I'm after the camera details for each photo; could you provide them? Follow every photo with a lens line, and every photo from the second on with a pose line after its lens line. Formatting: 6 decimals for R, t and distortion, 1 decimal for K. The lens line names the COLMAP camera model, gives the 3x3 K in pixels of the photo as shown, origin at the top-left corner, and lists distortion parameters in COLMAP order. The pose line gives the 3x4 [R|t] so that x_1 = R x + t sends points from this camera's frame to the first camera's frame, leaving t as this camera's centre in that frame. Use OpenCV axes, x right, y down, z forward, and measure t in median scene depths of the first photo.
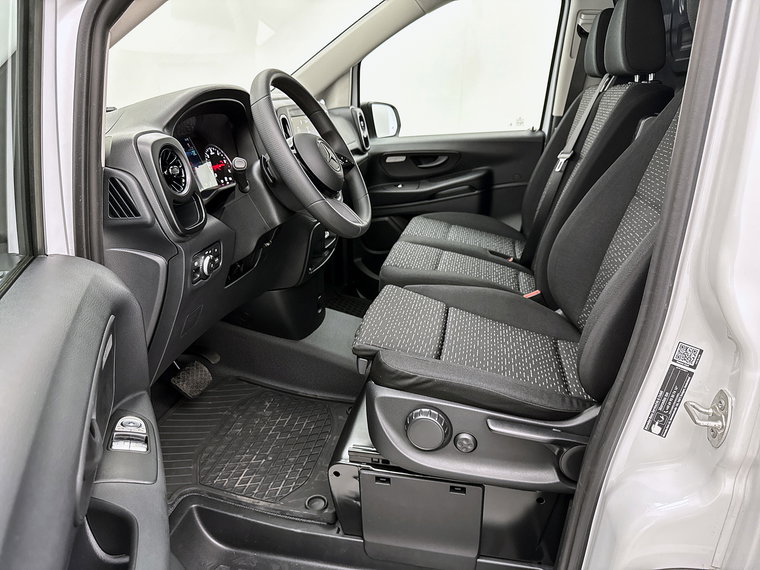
lens RADIAL K [[545.5, 0, 380.0], [0, 545.5, 285.0], [0, 0, 1]] dist [0.132556, -0.279366]
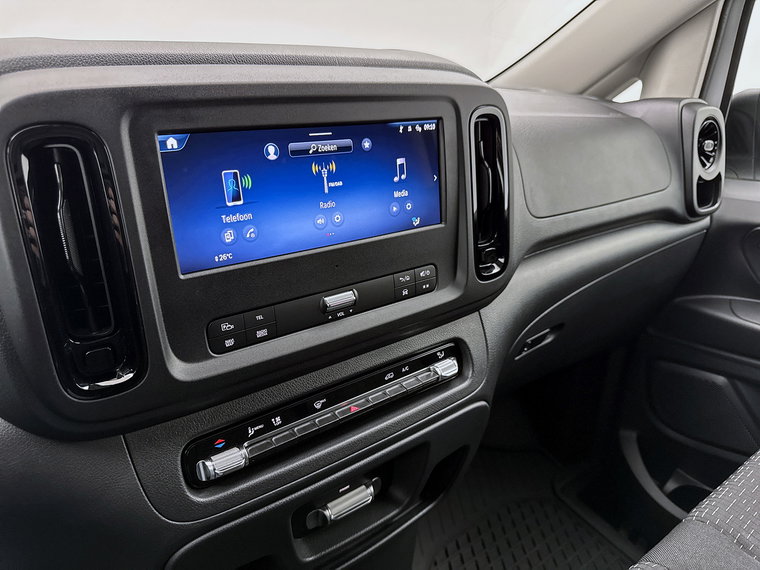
lens RADIAL K [[545.5, 0, 380.0], [0, 545.5, 285.0], [0, 0, 1]] dist [0.132556, -0.279366]
pose [[0.743385, 0.284639, -0.605276, 0.054825], [-0.251090, 0.957507, 0.141899, -0.197752], [0.619946, 0.046493, 0.783266, 0.568939]]
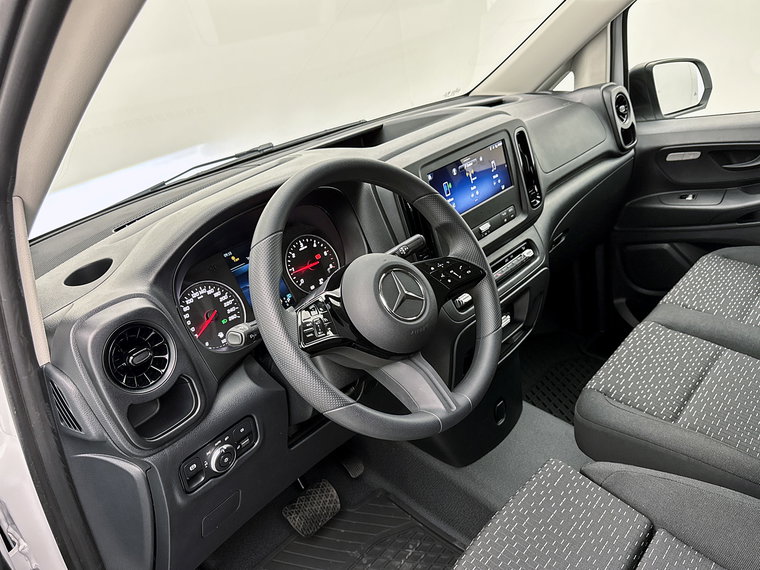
lens RADIAL K [[610.3, 0, 380.0], [0, 610.3, 285.0], [0, 0, 1]] dist [0.269587, -0.608094]
pose [[0.846325, 0.077440, -0.527008, 0.128885], [-0.015531, 0.992542, 0.120906, -0.173025], [0.532441, -0.094141, 0.841216, 0.218691]]
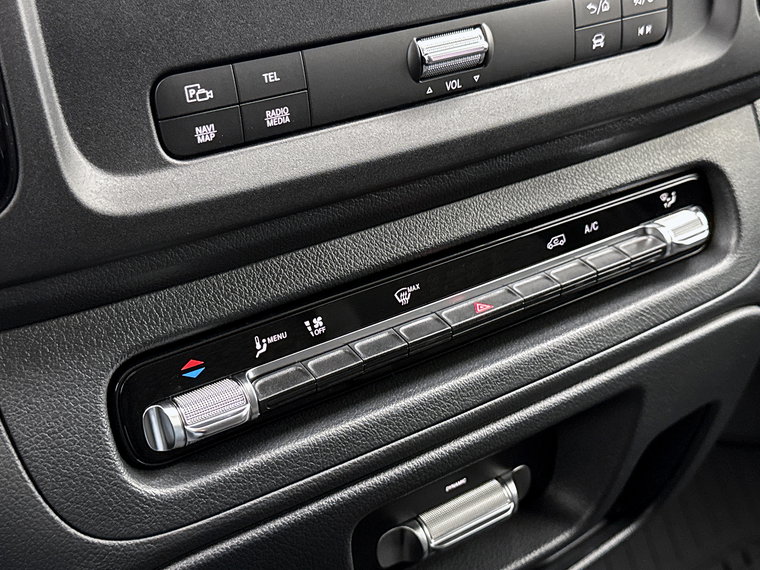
lens RADIAL K [[996.0, 0, 380.0], [0, 996.0, 285.0], [0, 0, 1]] dist [0.195361, -0.518673]
pose [[0.703050, 0.344313, -0.622229, 0.025051], [-0.223093, 0.937590, 0.266749, -0.164108], [0.675241, -0.048723, 0.735986, 0.593604]]
